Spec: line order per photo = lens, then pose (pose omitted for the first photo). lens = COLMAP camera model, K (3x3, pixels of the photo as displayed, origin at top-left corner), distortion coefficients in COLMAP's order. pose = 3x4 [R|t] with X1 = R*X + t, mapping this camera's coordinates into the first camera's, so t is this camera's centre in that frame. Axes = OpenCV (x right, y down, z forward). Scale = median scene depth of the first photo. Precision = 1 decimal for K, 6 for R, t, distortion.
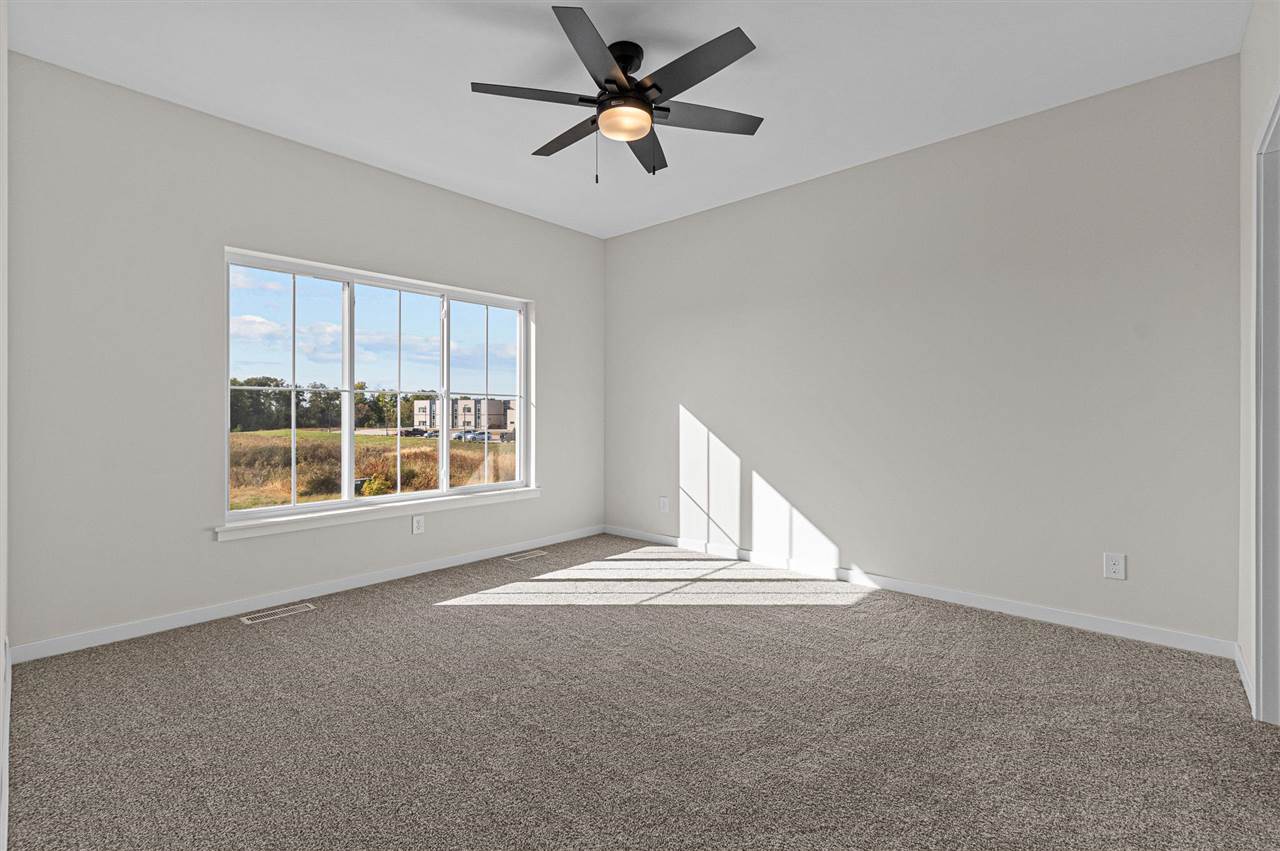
lens RADIAL K [[572.2, 0, 631.8], [0, 572.2, 422.2], [0, 0, 1]] dist [0.000254, -0.000945]
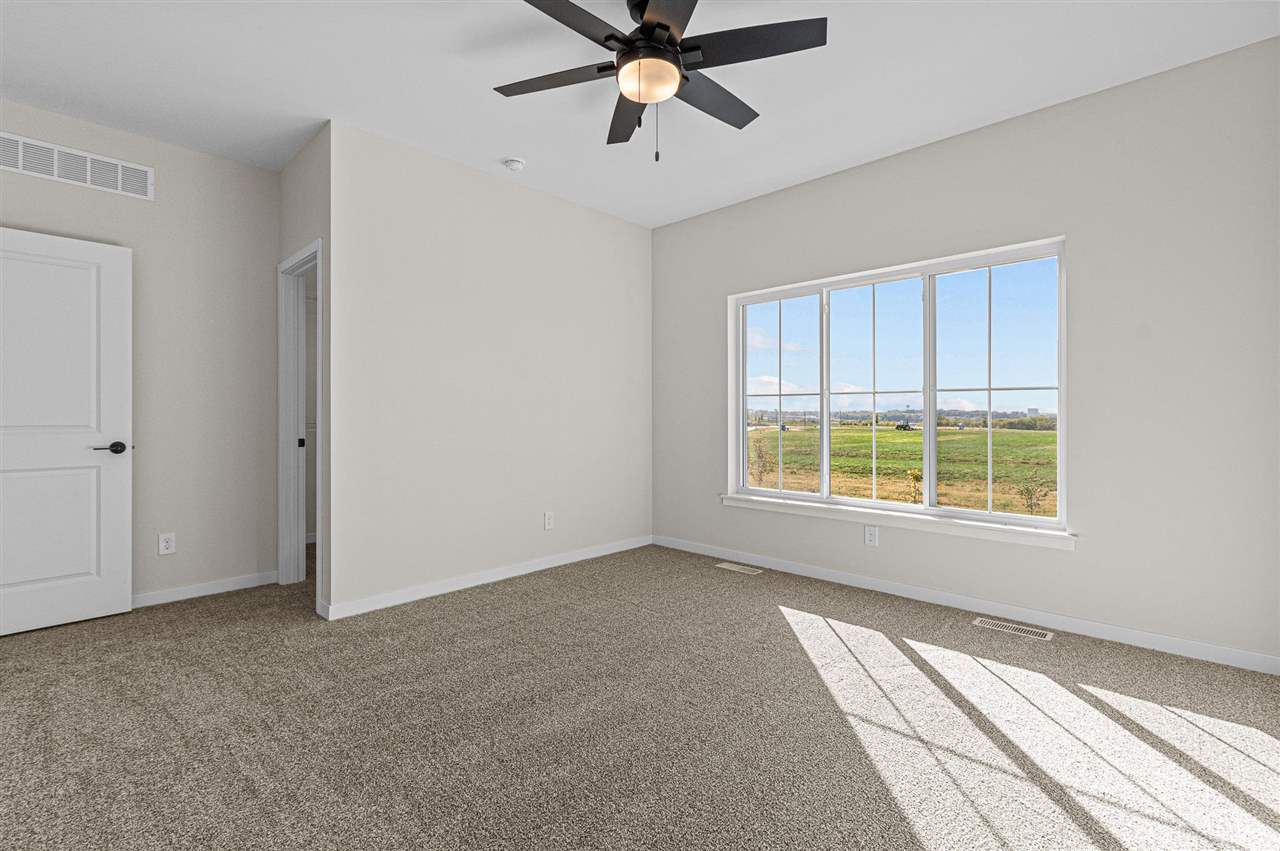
lens RADIAL K [[572.2, 0, 633.5], [0, 572.2, 418.5], [0, 0, 1]] dist [0.000254, -0.000945]
pose [[-0.091829, -0.004279, -0.995766, 0.581856], [-0.010429, 0.999940, -0.003335, 0.000531], [0.995720, 0.010079, -0.091868, 0.729850]]
